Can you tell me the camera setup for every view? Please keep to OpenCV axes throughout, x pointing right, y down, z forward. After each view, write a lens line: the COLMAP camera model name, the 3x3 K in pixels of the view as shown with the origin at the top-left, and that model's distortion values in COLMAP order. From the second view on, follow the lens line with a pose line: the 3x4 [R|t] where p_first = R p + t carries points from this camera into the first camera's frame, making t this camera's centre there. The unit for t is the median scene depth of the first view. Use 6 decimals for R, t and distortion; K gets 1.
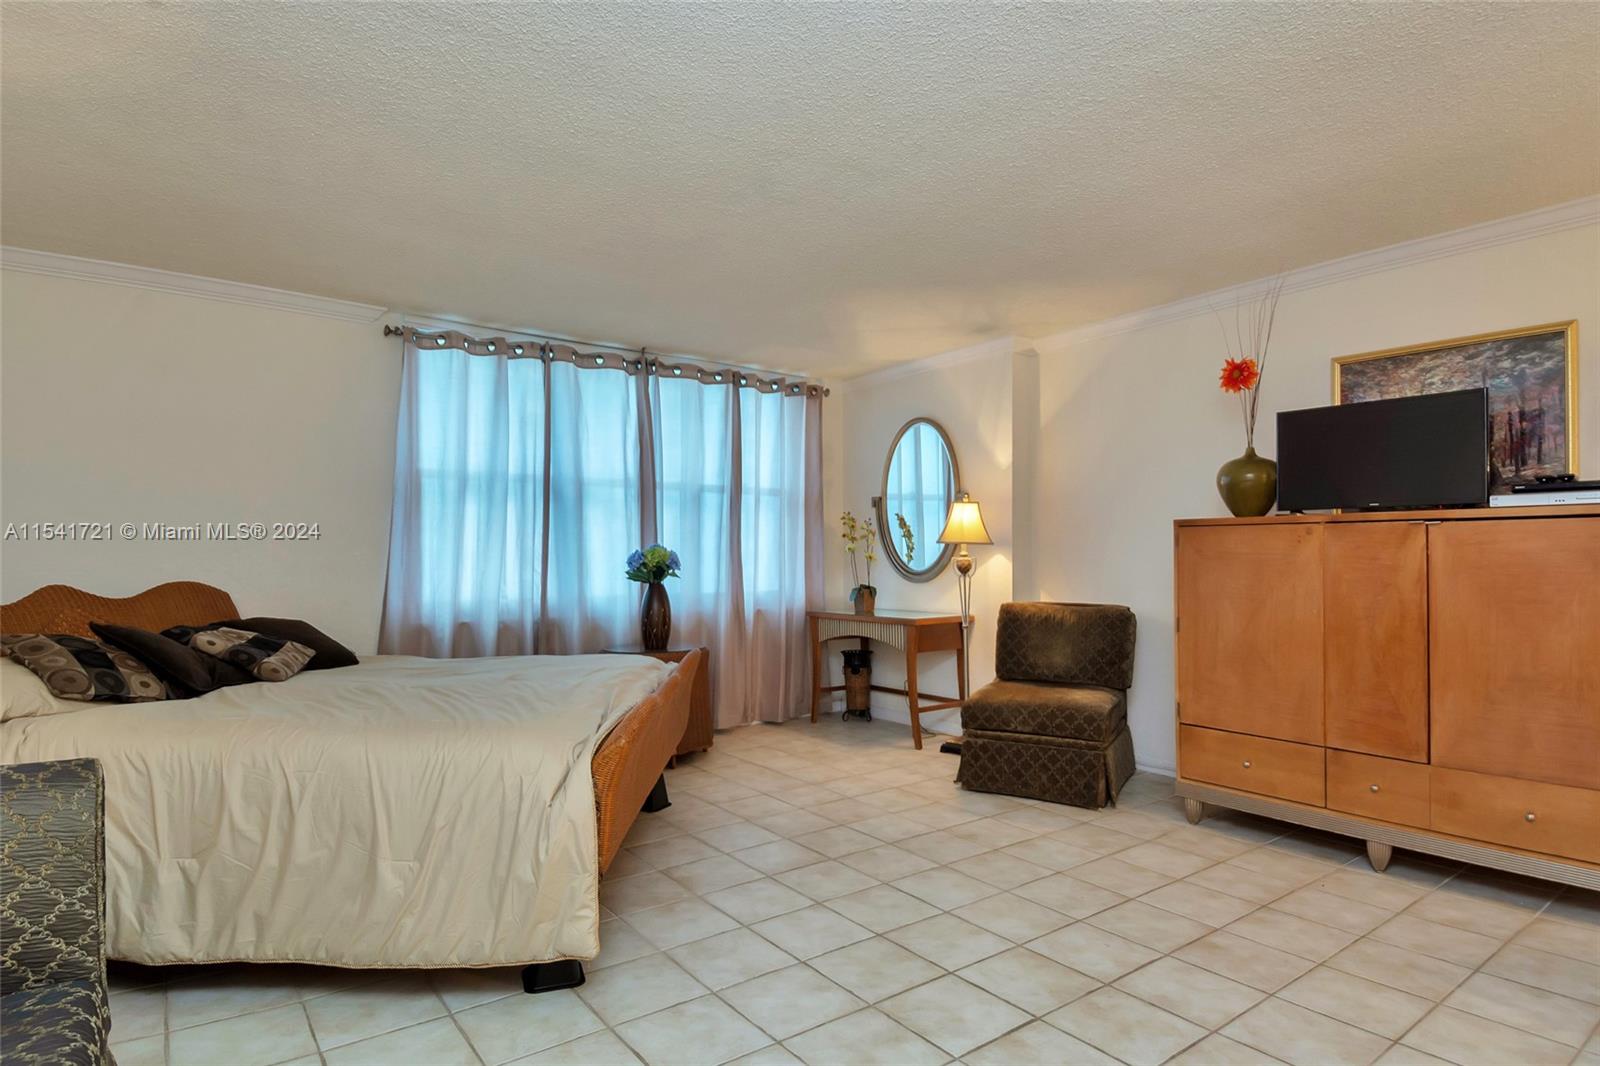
lens RADIAL K [[850.4, 0, 804.0], [0, 850.4, 542.1], [0, 0, 1]] dist [0.049777, -0.058092]
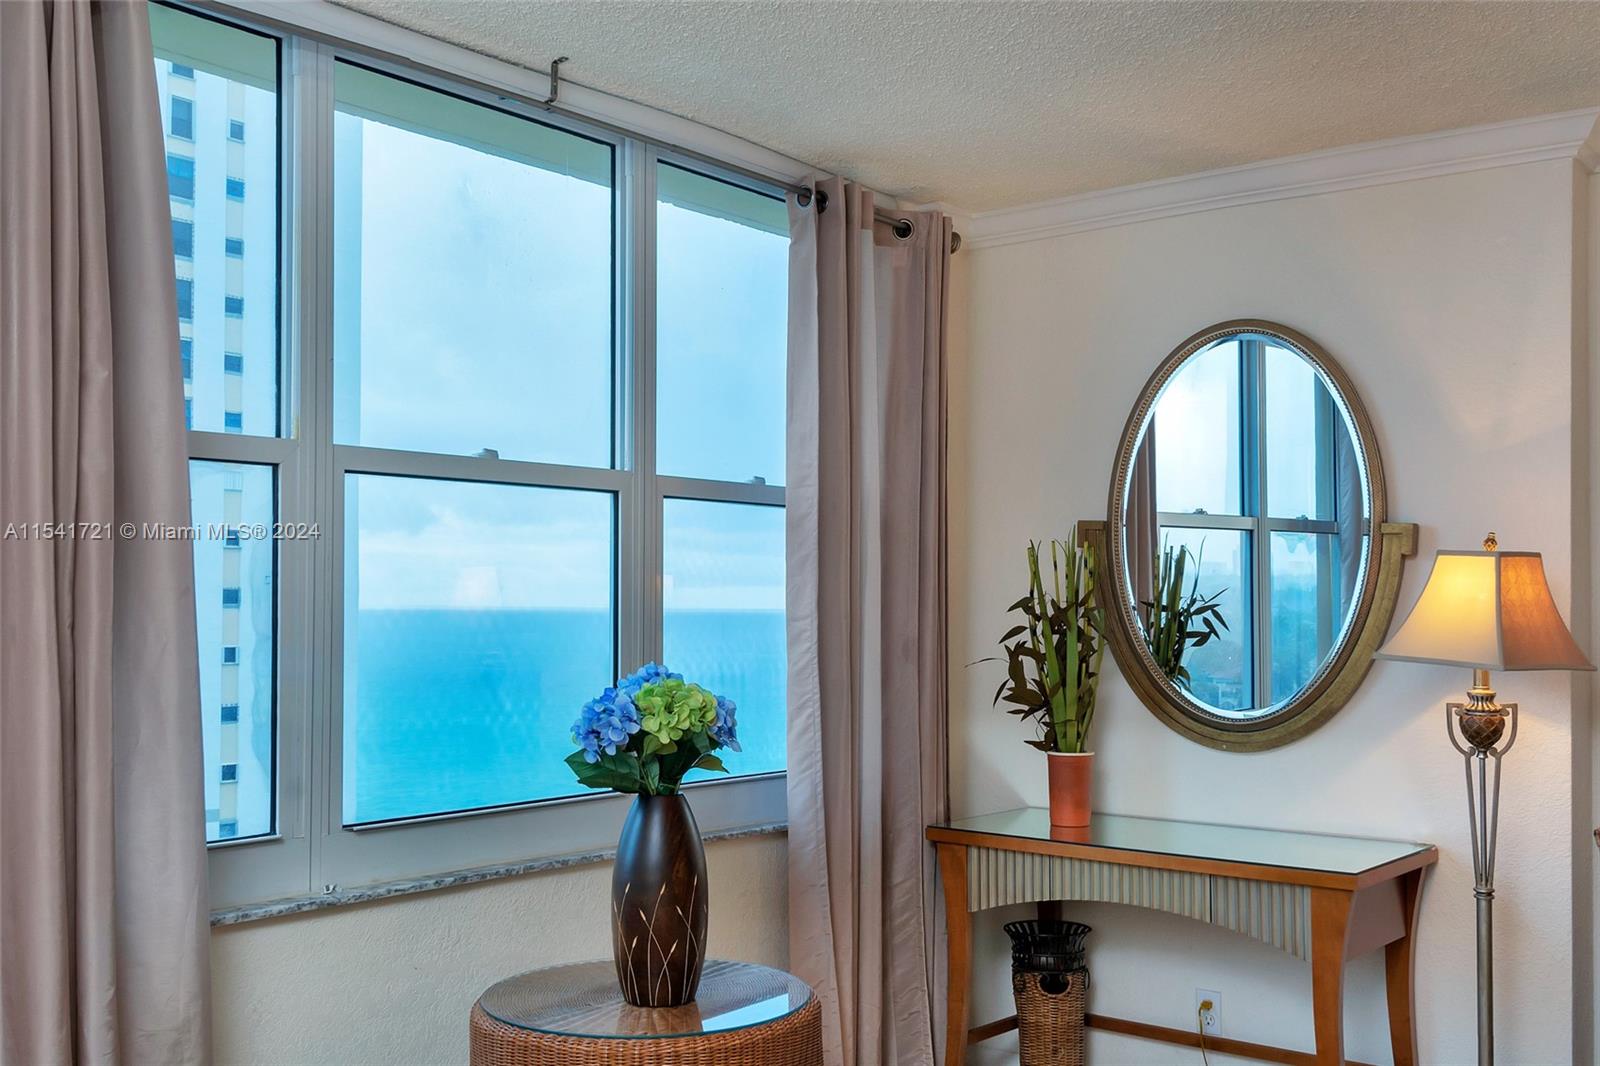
lens RADIAL K [[1598.7, 0, 800.0], [0, 1598.7, 533.0], [0, 0, 1]] dist [0.038678, -0.015376]
pose [[0.971257, 0.015630, 0.237519, -0.295219], [-0.011833, 0.999778, -0.017406, -0.044464], [-0.237738, 0.014096, 0.971227, 0.443172]]
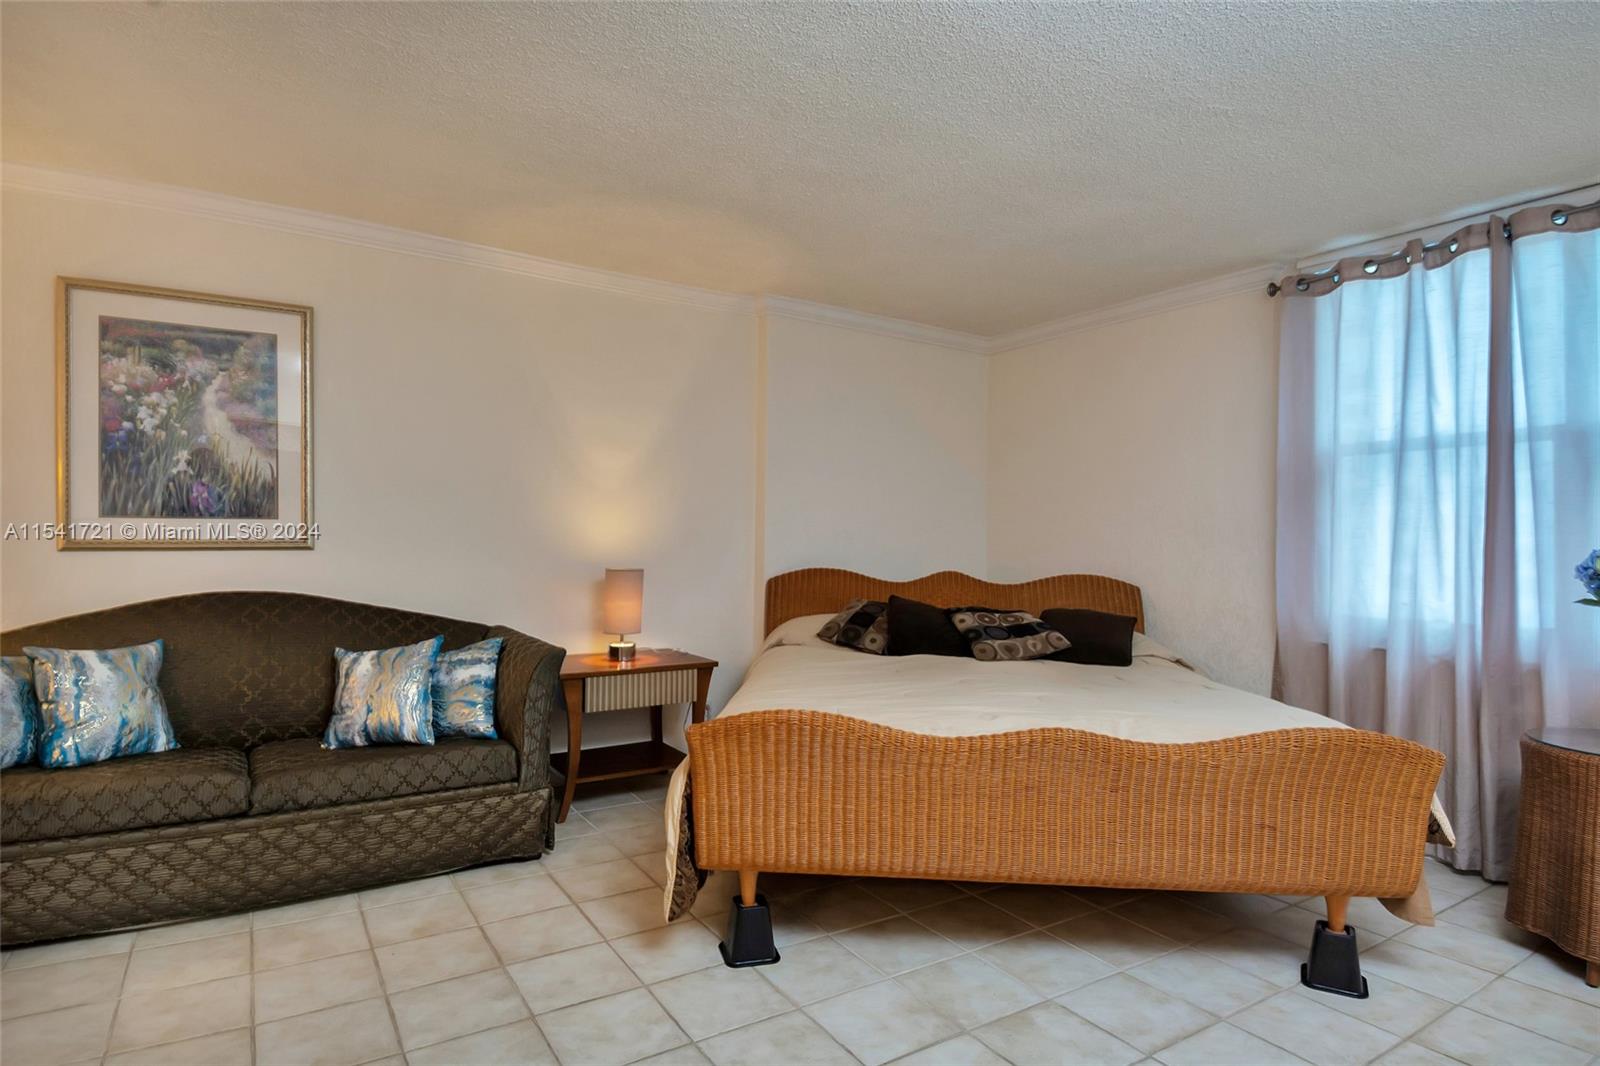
lens RADIAL K [[850.4, 0, 804.0], [0, 850.4, 542.1], [0, 0, 1]] dist [0.049777, -0.058092]
pose [[-0.079808, -0.007742, -0.996780, 0.390841], [0.002761, 0.999964, -0.007987, 0.008153], [0.996806, -0.003390, -0.079784, 0.601339]]
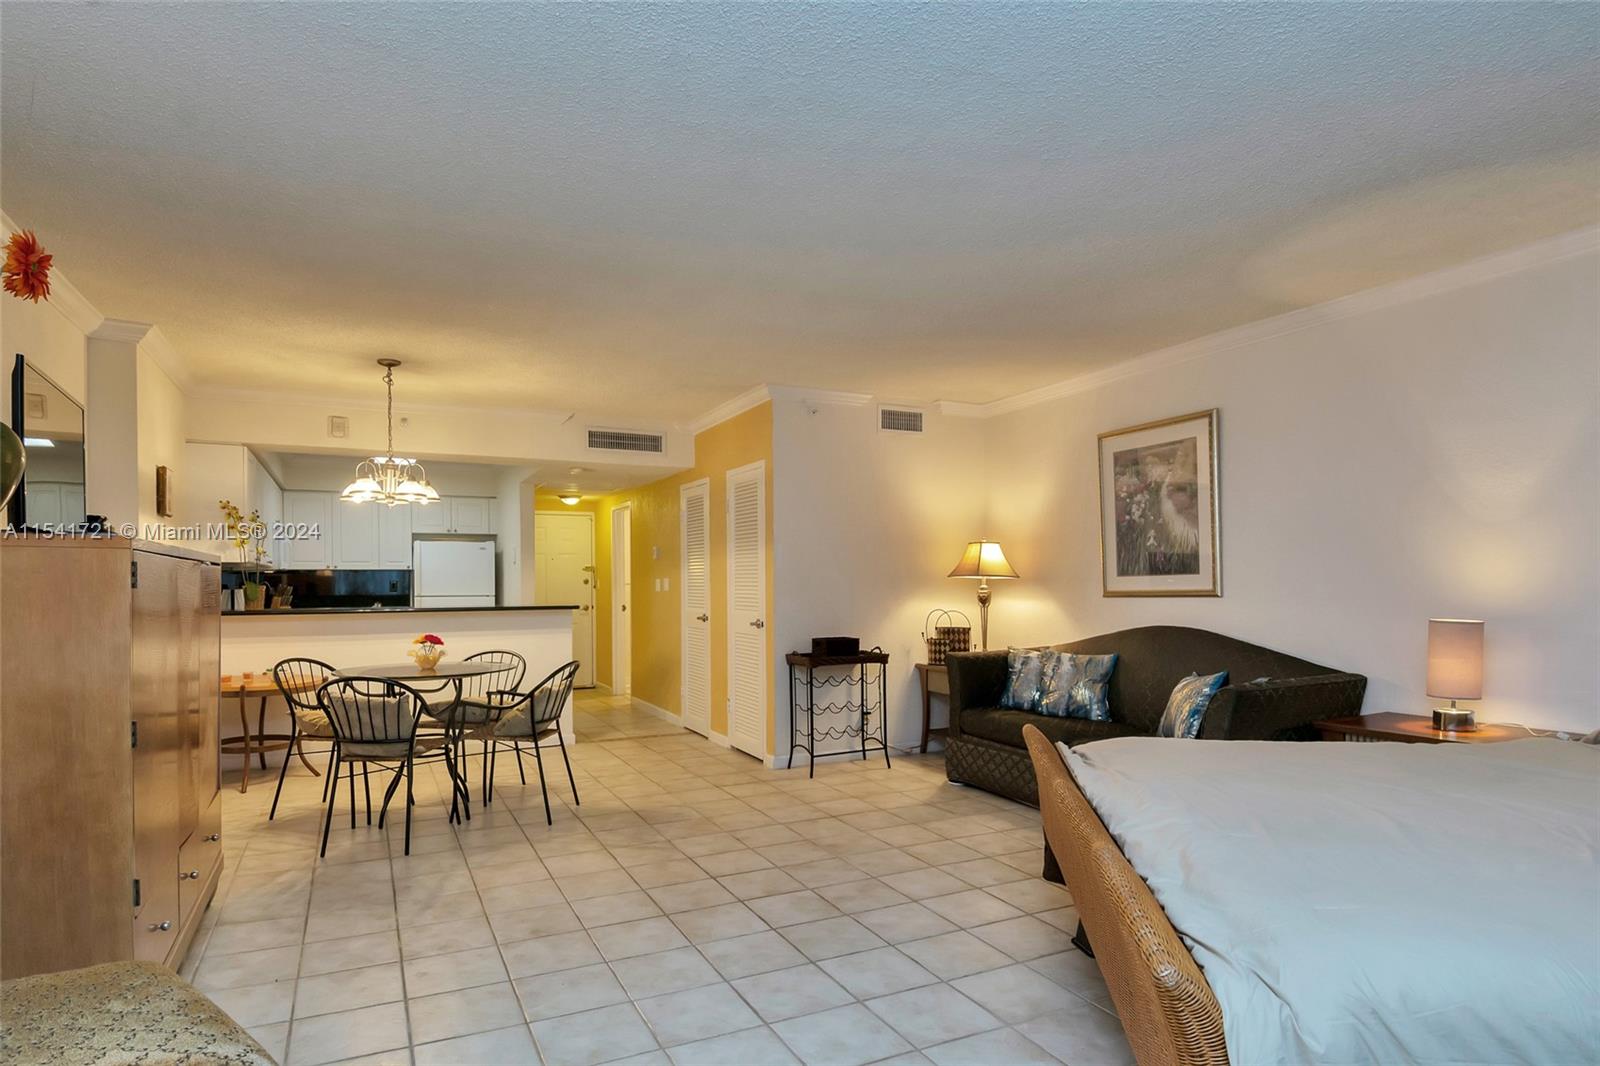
lens RADIAL K [[871.8, 0, 765.3], [0, 871.8, 604.1], [0, 0, 1]] dist [0.040836, -0.064543]
pose [[-0.976389, -0.002560, 0.216004, -0.049228], [-0.000644, 0.999960, 0.008940, 0.007445], [-0.216019, 0.008590, -0.976351, 1.201071]]
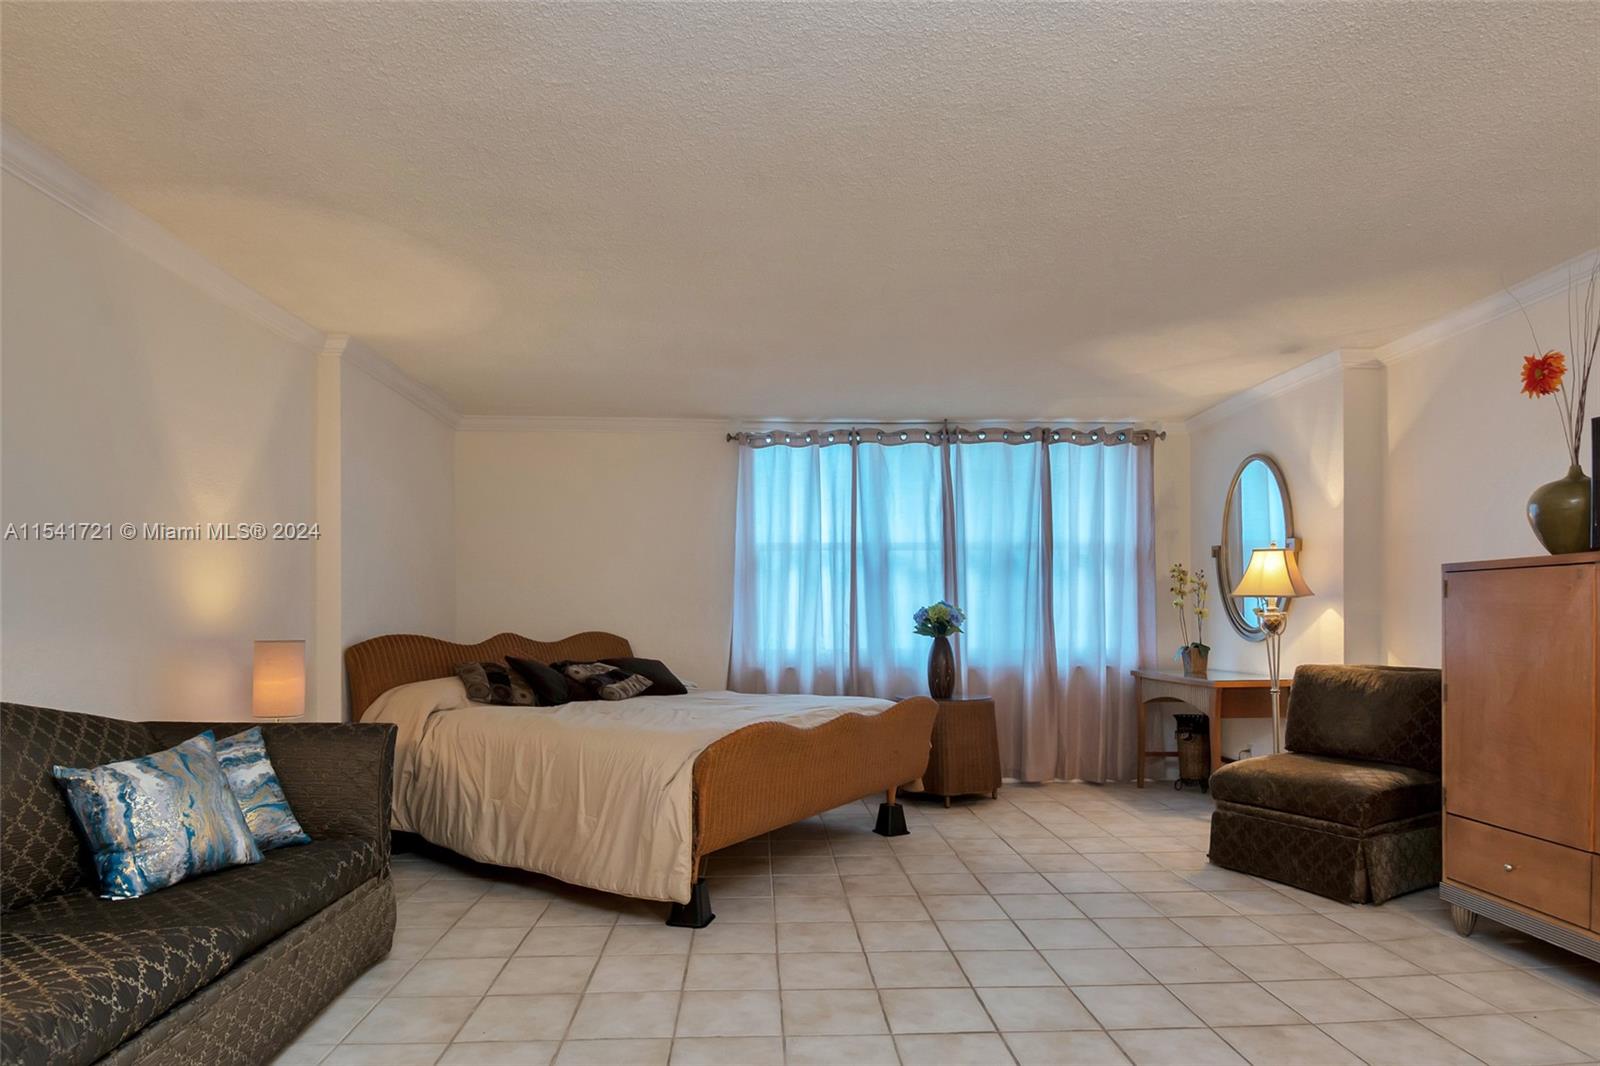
lens RADIAL K [[879.7, 0, 804.1], [0, 879.7, 614.3], [0, 0, 1]] dist [0.045609, -0.067663]
pose [[0.829560, -0.005174, -0.558393, 0.336335], [0.013828, 0.999841, 0.011280, 0.003645], [0.558246, -0.017079, 0.829500, -0.029708]]
